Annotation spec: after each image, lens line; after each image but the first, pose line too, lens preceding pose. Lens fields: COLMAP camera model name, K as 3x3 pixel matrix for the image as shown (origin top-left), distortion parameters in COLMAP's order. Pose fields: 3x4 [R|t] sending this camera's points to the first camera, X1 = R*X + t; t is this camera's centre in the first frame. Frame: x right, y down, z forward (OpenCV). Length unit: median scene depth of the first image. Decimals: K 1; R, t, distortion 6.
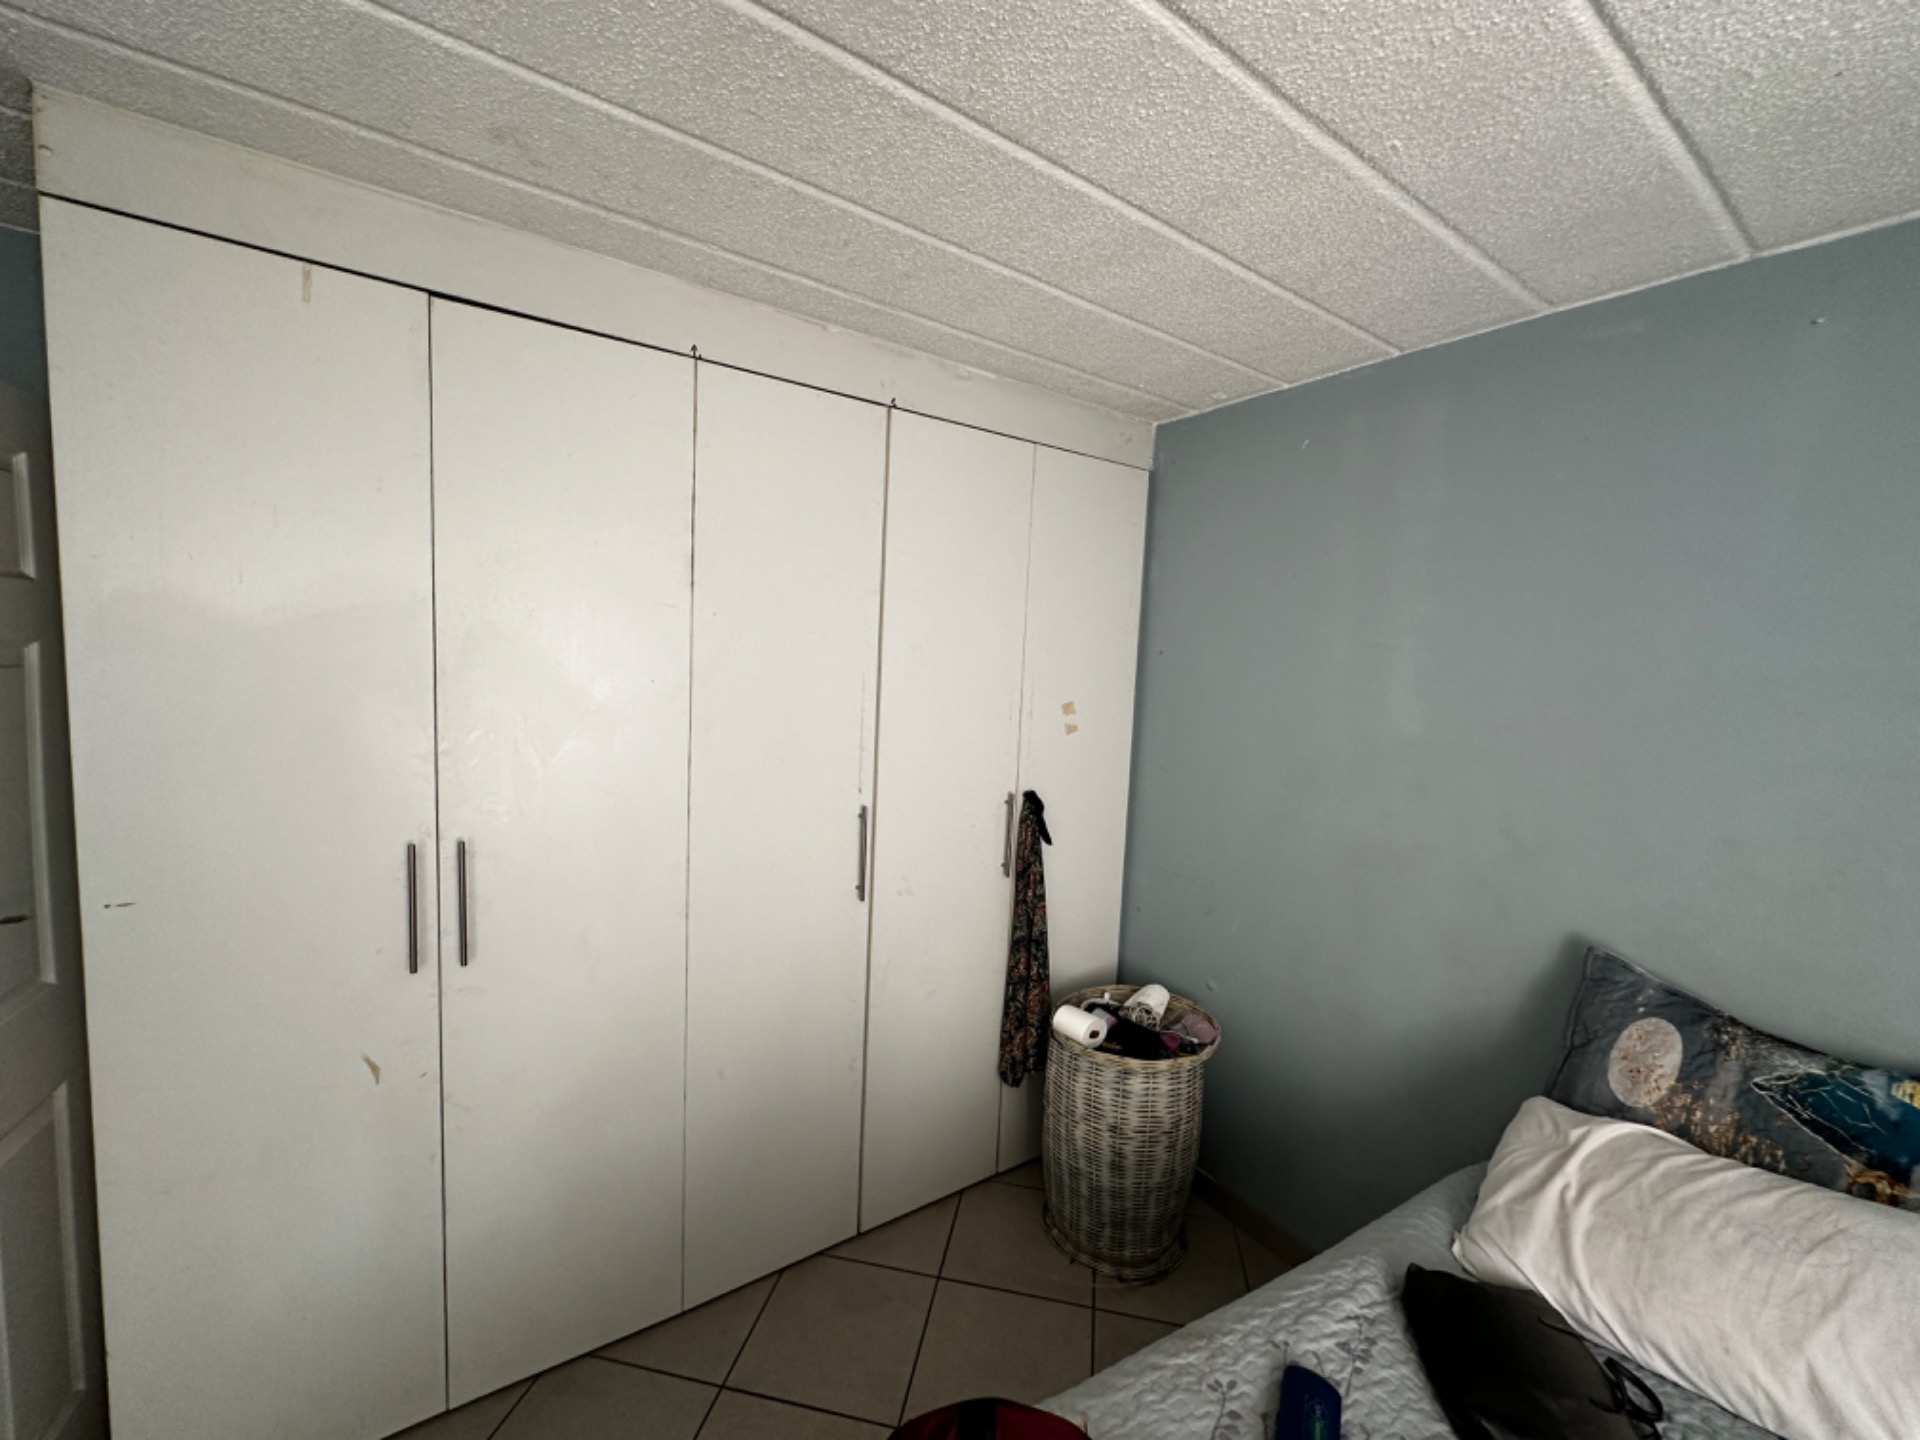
lens RADIAL K [[769.2, 0, 958.0], [0, 769.2, 722.6], [0, 0, 1]] dist [-0.000253, 0.000595]
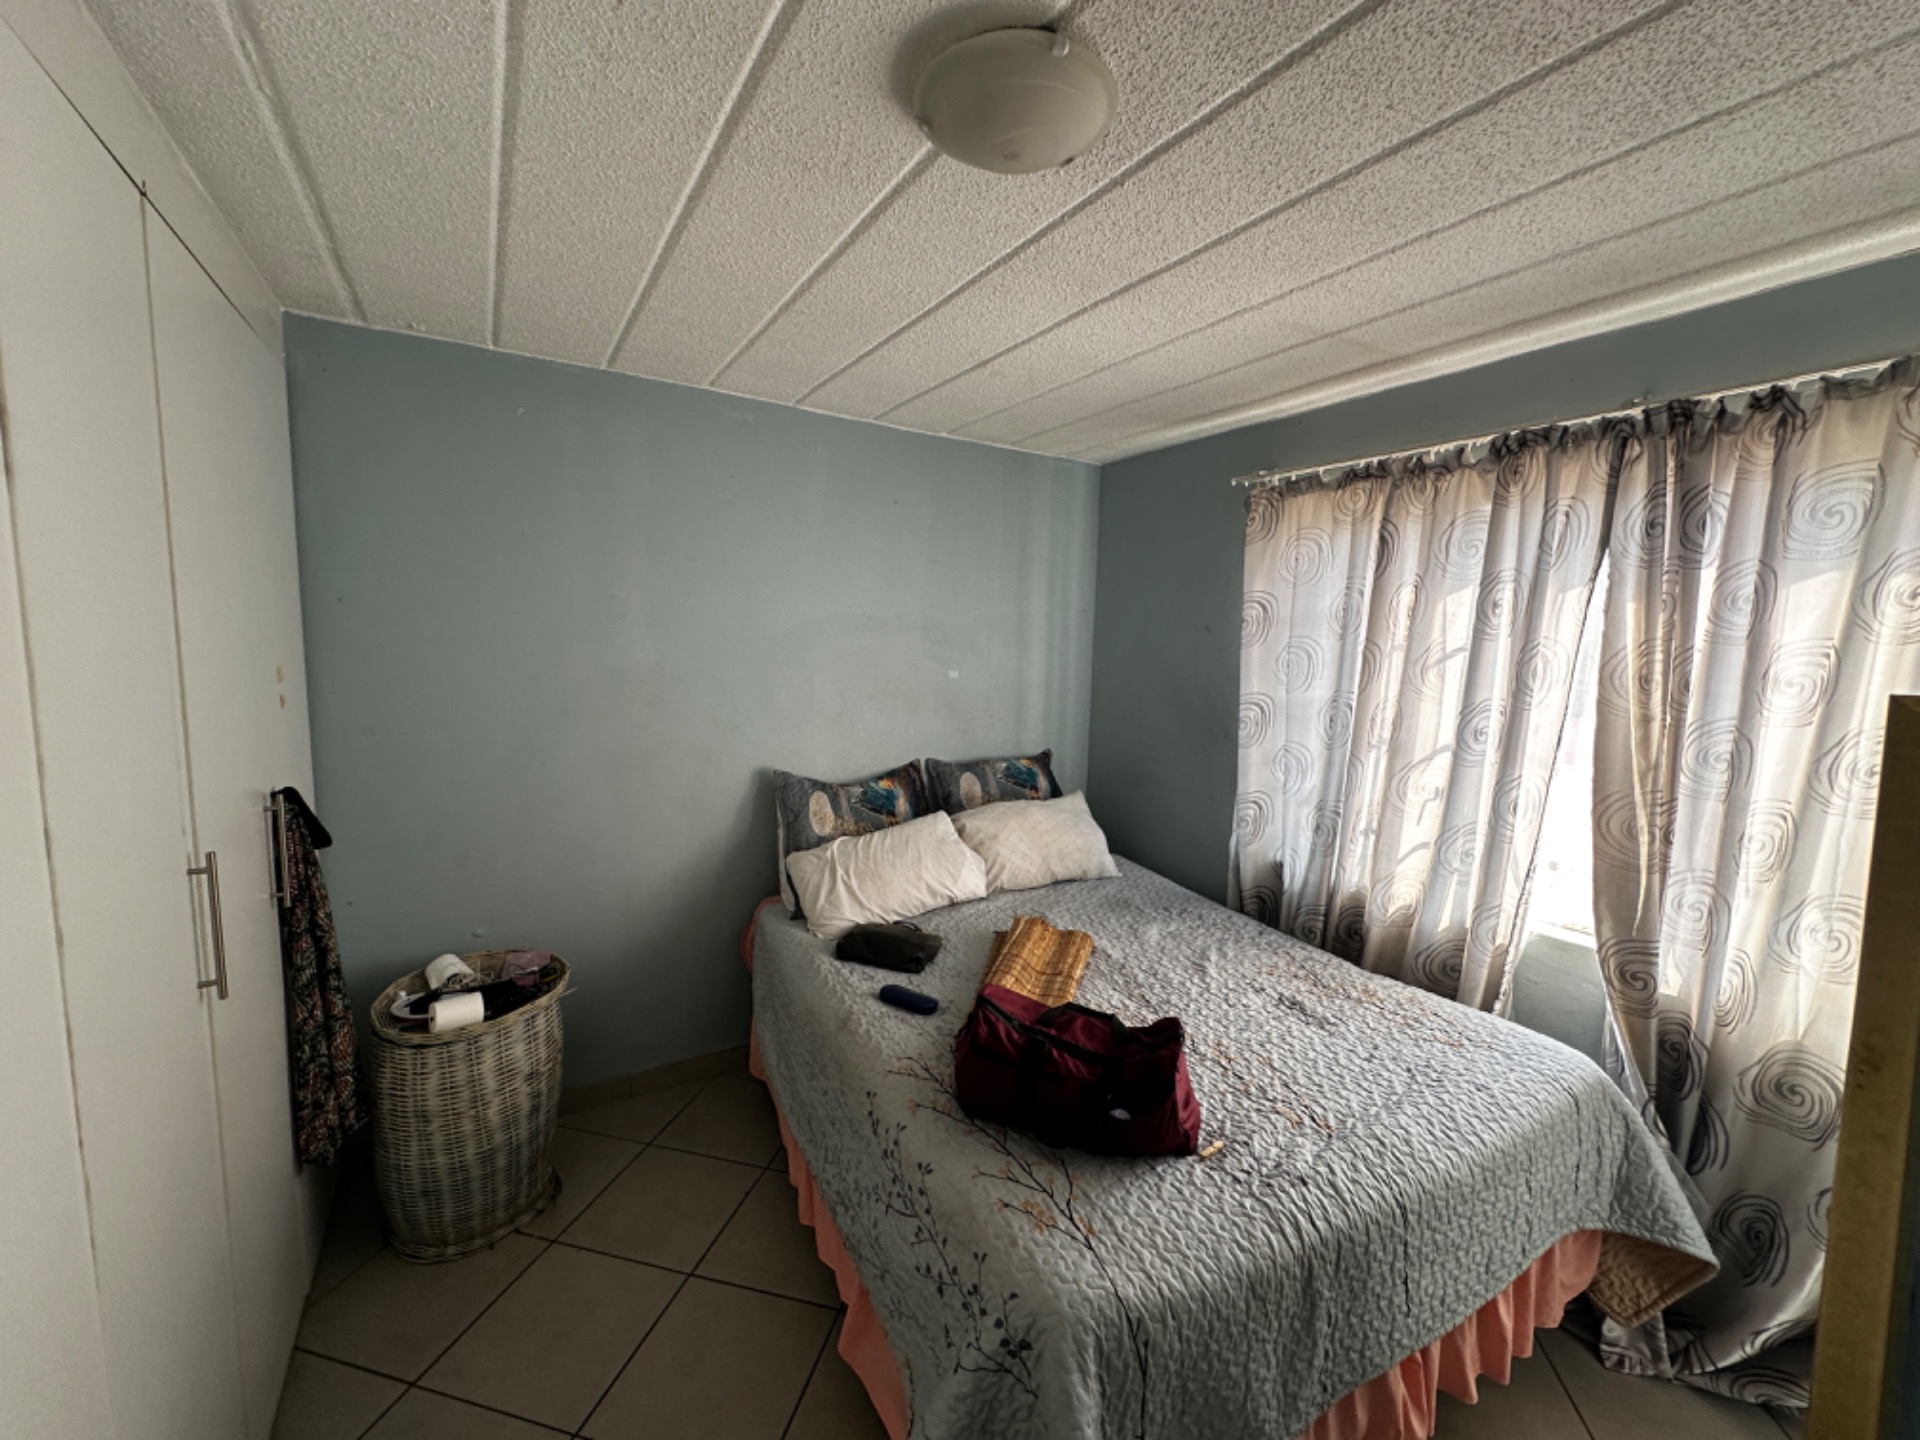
lens RADIAL K [[769.2, 0, 958.4], [0, 769.2, 721.9], [0, 0, 1]] dist [-0.000253, 0.000595]
pose [[0.036840, -0.152080, 0.987681, -0.692587], [0.062937, 0.986743, 0.149588, -0.049817], [-0.997337, 0.056651, 0.045923, 0.351376]]
